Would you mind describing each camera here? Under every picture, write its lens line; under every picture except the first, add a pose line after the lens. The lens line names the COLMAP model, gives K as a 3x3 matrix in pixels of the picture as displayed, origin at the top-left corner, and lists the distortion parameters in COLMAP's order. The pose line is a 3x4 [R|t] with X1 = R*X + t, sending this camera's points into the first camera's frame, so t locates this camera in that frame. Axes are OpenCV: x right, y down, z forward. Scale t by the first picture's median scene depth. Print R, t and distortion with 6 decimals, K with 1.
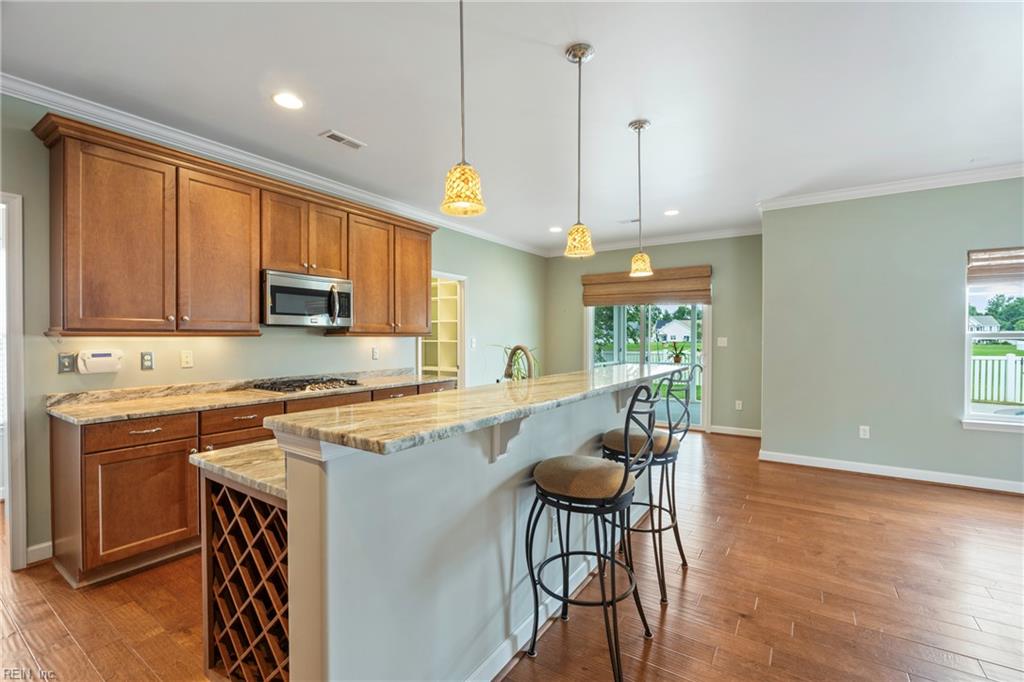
lens RADIAL K [[447.5, 0, 504.9], [0, 447.5, 346.6], [0, 0, 1]] dist [-0.013414, -0.001223]
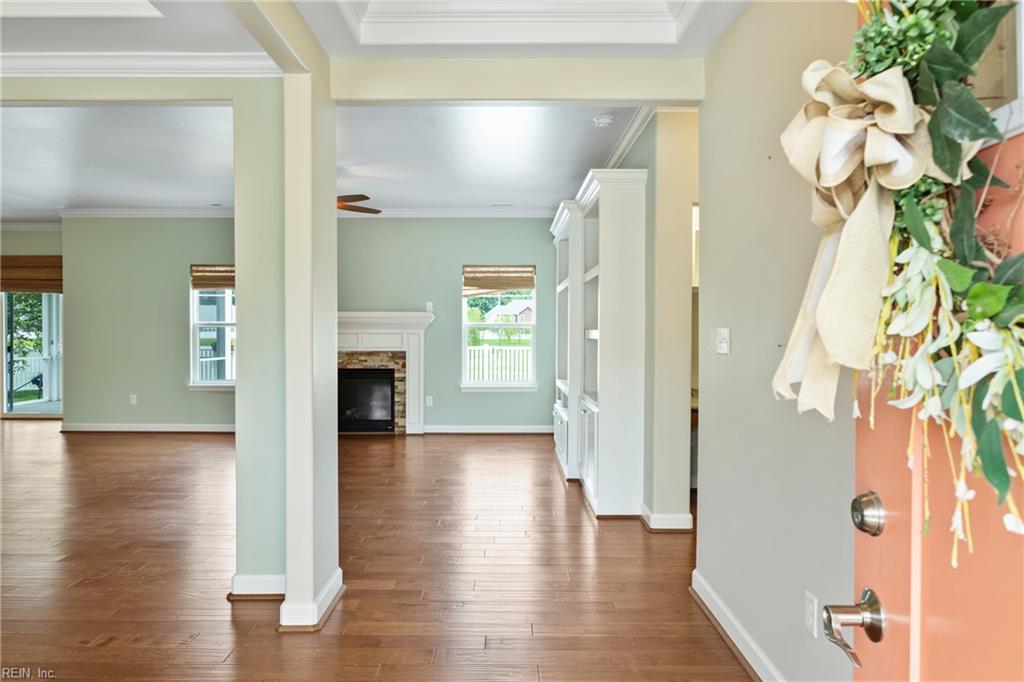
lens RADIAL K [[699.3, 0, 513.7], [0, 699.3, 341.7], [0, 0, 1]] dist [-0.009824, -0.001418]
pose [[0.824872, -0.005991, 0.565288, 0.402808], [0.007915, 0.999968, -0.000953, 0.025673], [-0.565264, 0.005260, 0.824893, -0.904163]]
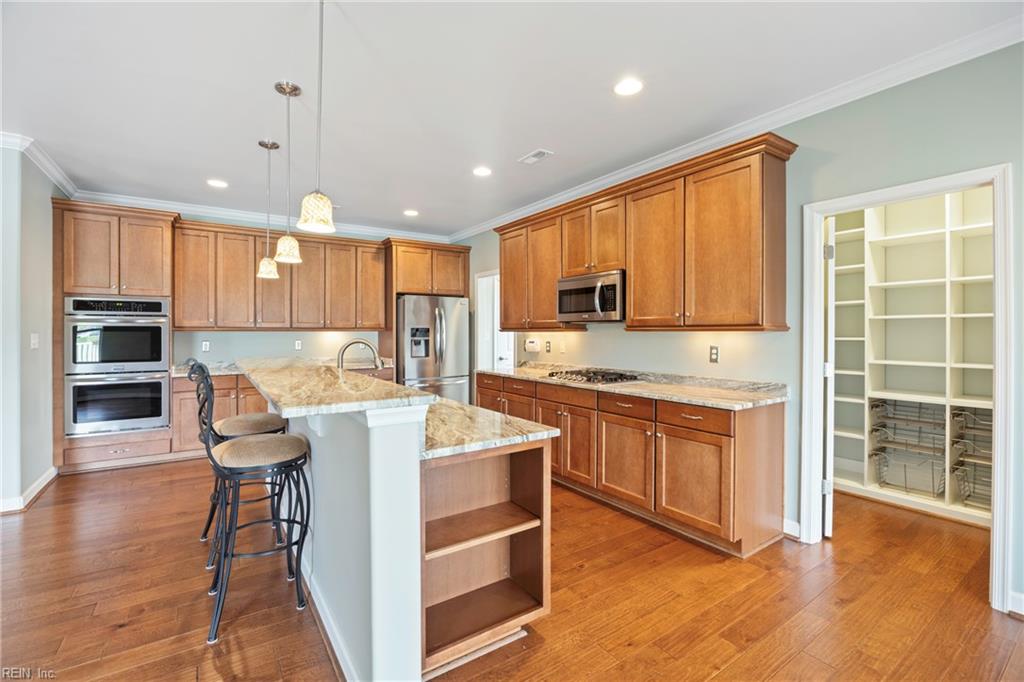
lens RADIAL K [[447.5, 0, 502.5], [0, 447.5, 338.0], [0, 0, 1]] dist [-0.013414, -0.001223]
pose [[-0.372298, 0.004929, -0.928100, 0.915230], [-0.024775, 0.999577, 0.015247, -0.025122], [0.927782, 0.028671, -0.372019, 1.729896]]
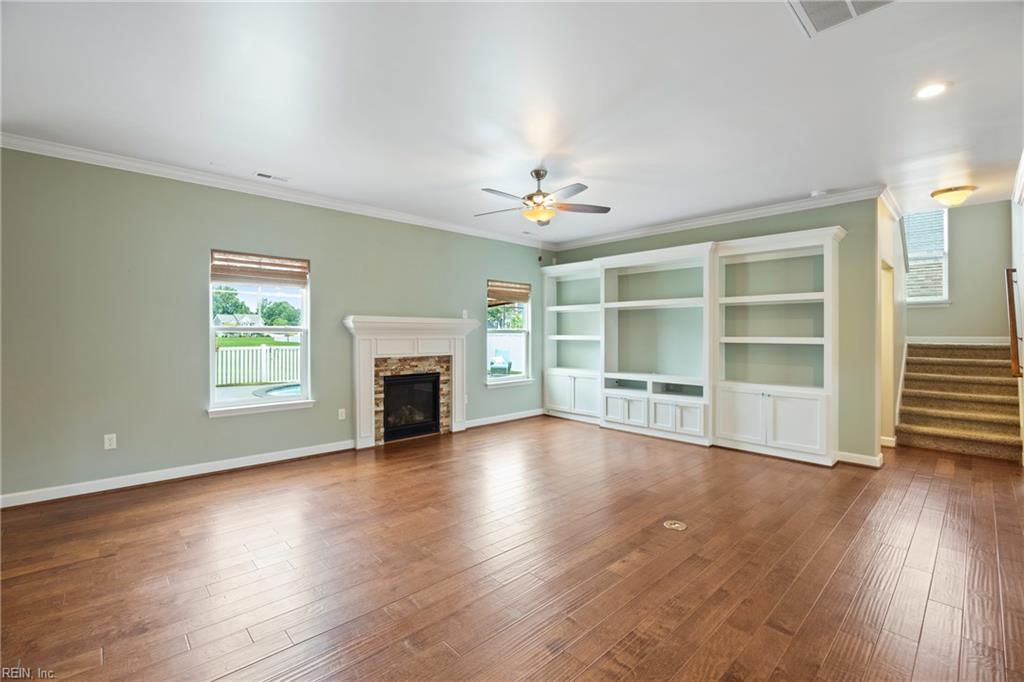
lens RADIAL K [[447.5, 0, 512.9], [0, 447.5, 334.6], [0, 0, 1]] dist [-0.013414, -0.001223]
pose [[0.215653, -0.002823, 0.976466, 0.102980], [0.014910, 0.999889, -0.000403, -0.000572], [-0.976356, 0.014646, 0.215671, 0.039170]]
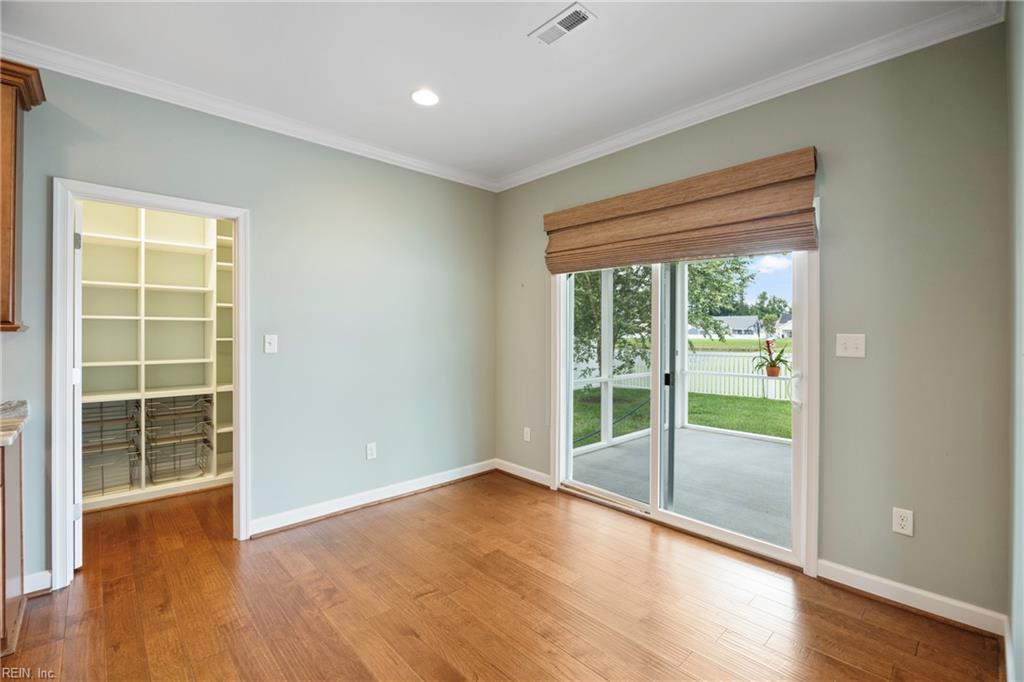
lens RADIAL K [[447.5, 0, 511.0], [0, 447.5, 338.0], [0, 0, 1]] dist [-0.013414, -0.001223]
pose [[0.976126, -0.002692, -0.217189, 0.284969], [0.000238, 0.999936, -0.011328, -0.012086], [0.217206, 0.011006, 0.976064, 0.562895]]
